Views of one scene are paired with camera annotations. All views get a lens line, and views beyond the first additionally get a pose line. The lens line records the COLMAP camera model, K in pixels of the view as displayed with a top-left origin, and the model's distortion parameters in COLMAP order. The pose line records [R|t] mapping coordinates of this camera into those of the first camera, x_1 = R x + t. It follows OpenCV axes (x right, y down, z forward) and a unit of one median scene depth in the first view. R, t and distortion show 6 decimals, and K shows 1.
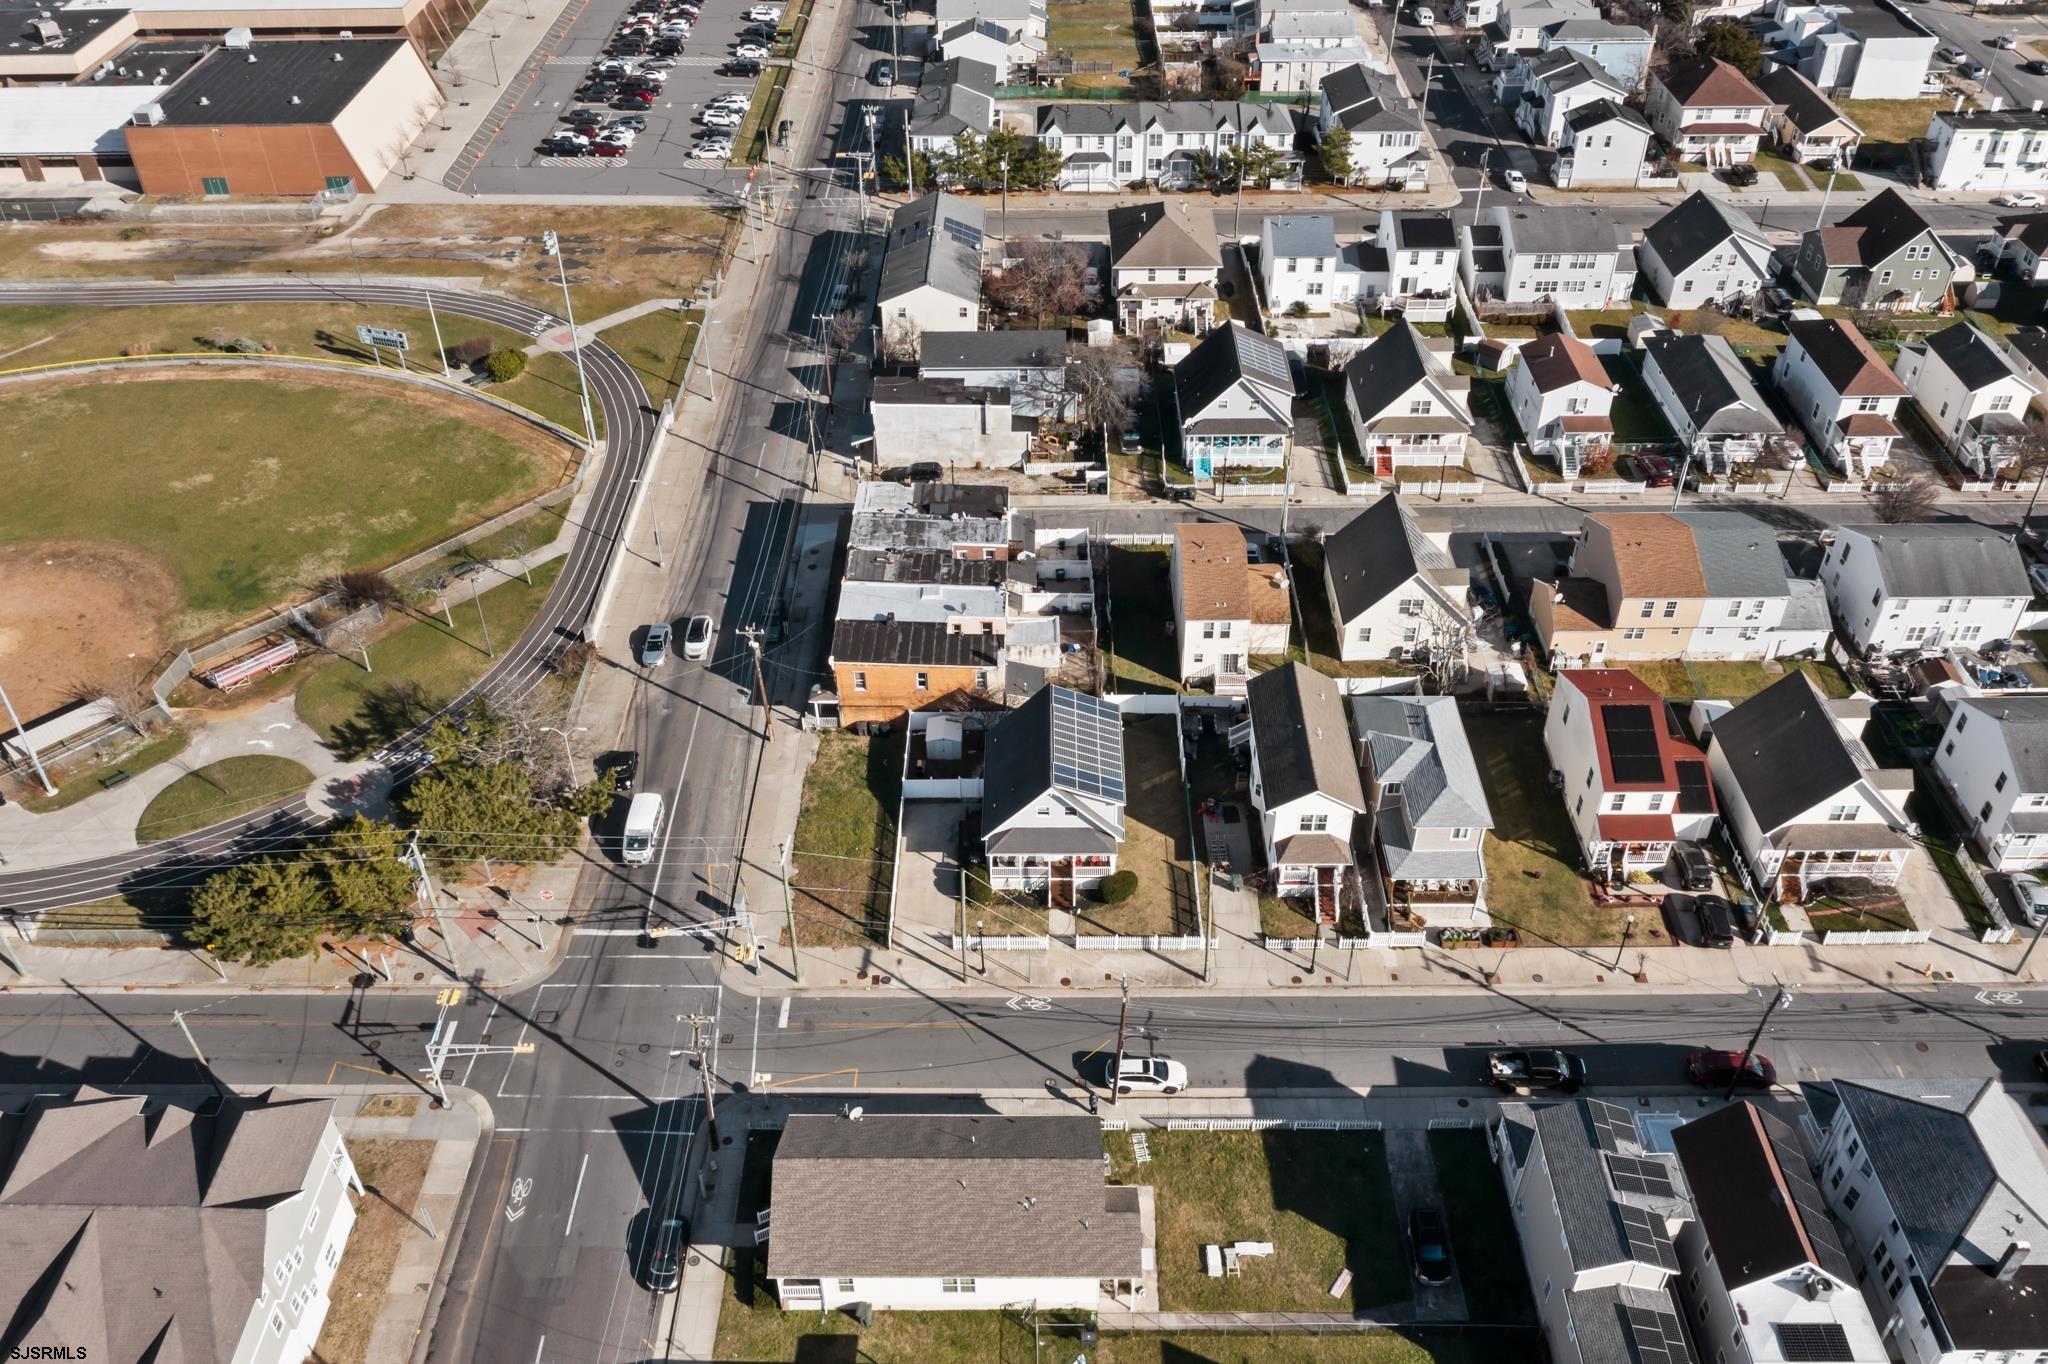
lens RADIAL K [[1652.8, 0, 1024.0], [0, 1652.8, 682.0], [0, 0, 1]] dist [-0.017667, 0.005968]
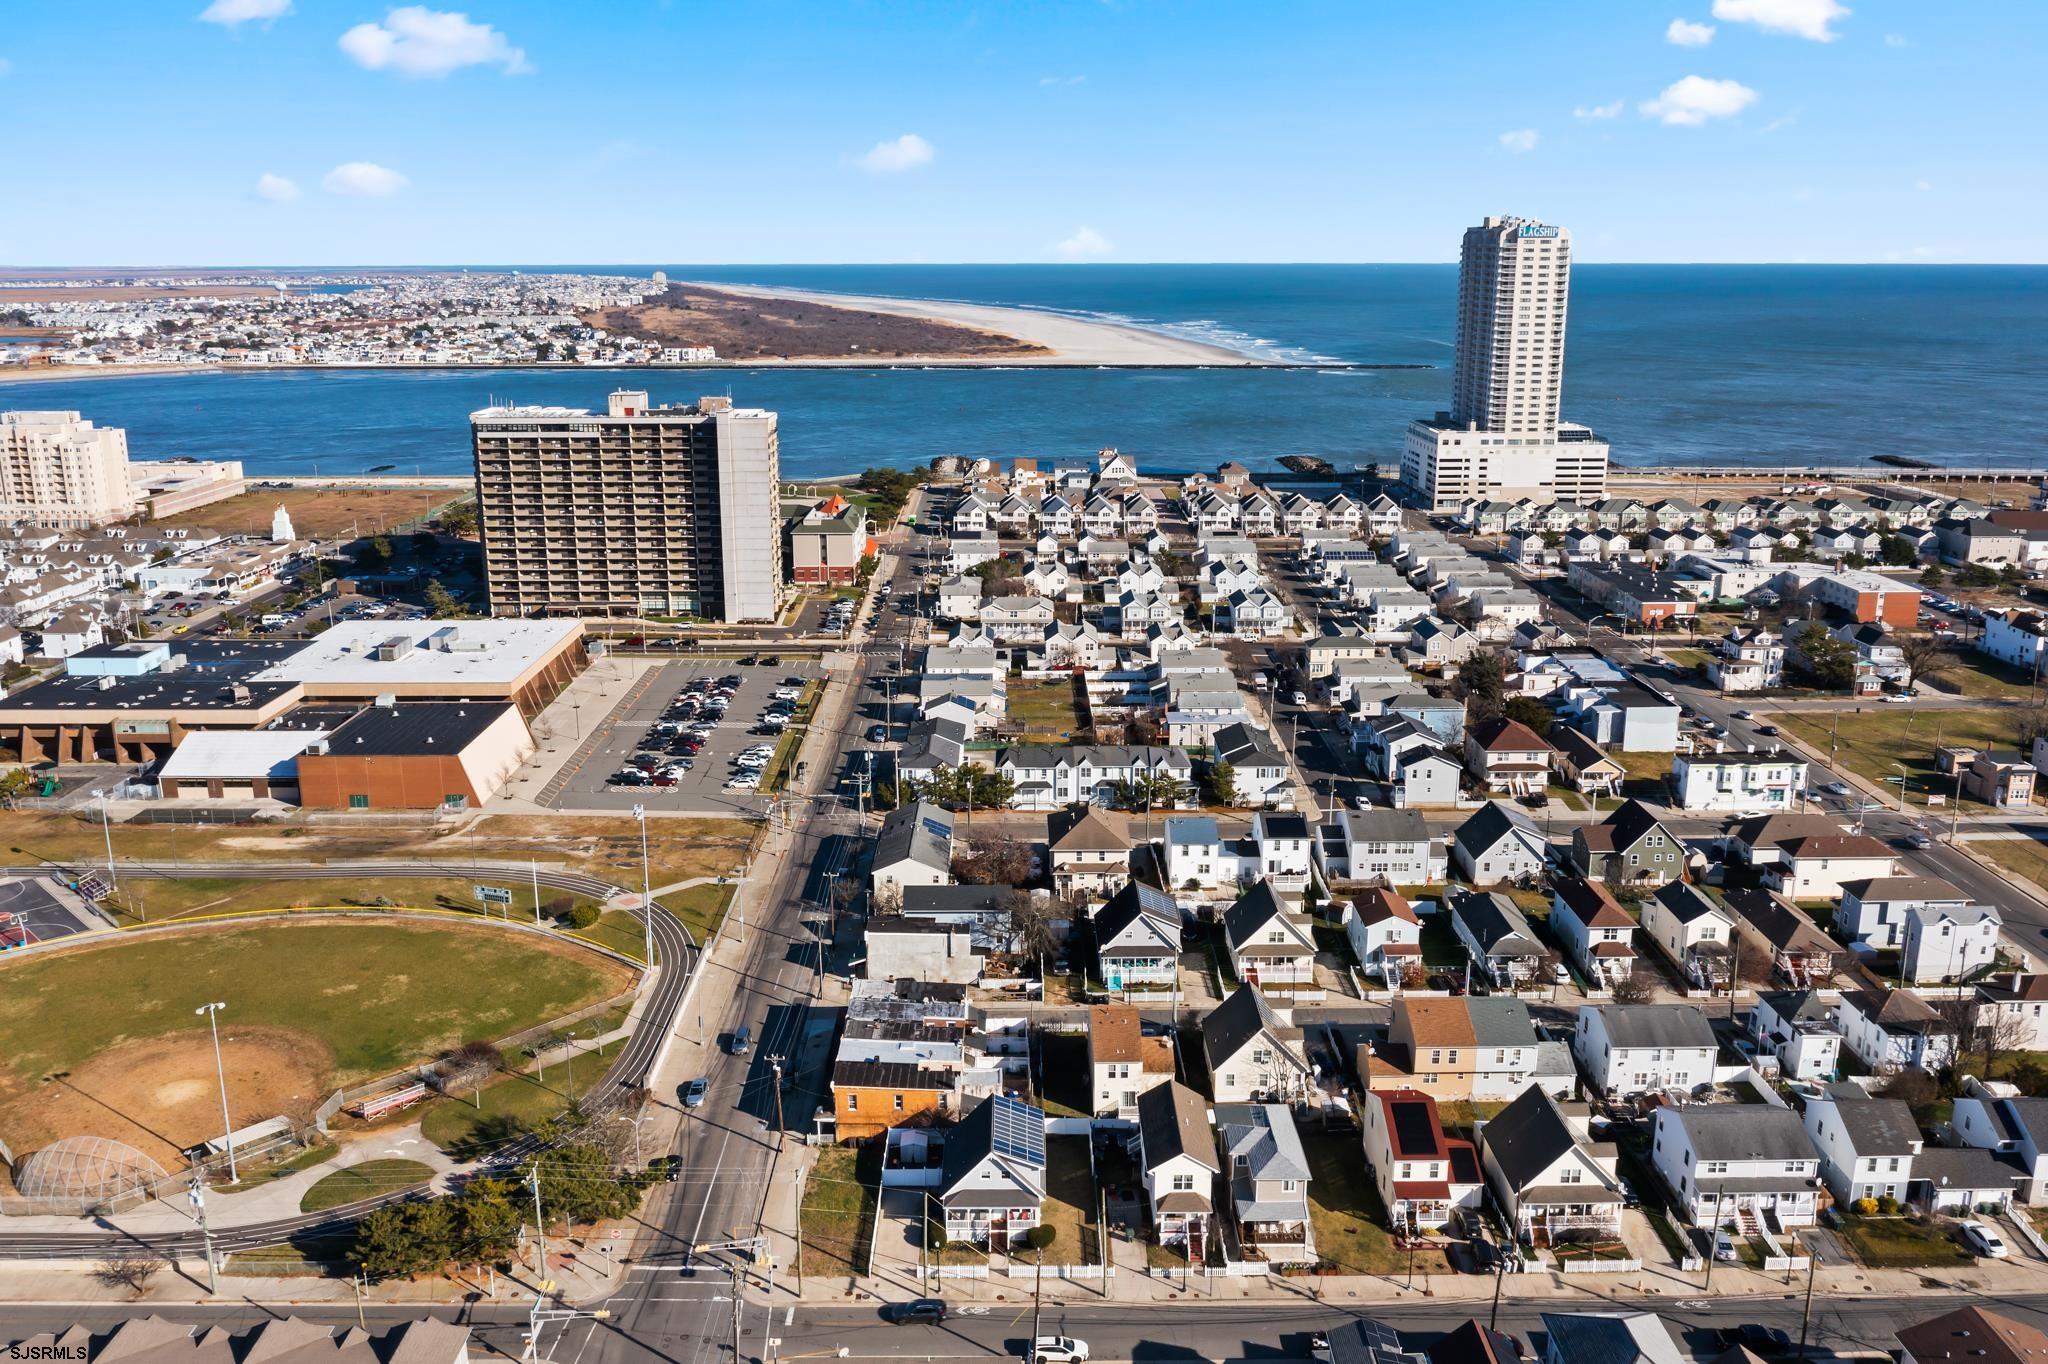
lens RADIAL K [[1640.5, 0, 1024.0], [0, 1640.5, 682.0], [0, 0, 1]] dist [-0.011826, -0.002233]
pose [[0.999886, 0.005633, 0.014040, 0.015811], [0.000654, 0.911115, -0.412153, 0.190551], [-0.015114, 0.412115, 0.911007, -0.288869]]
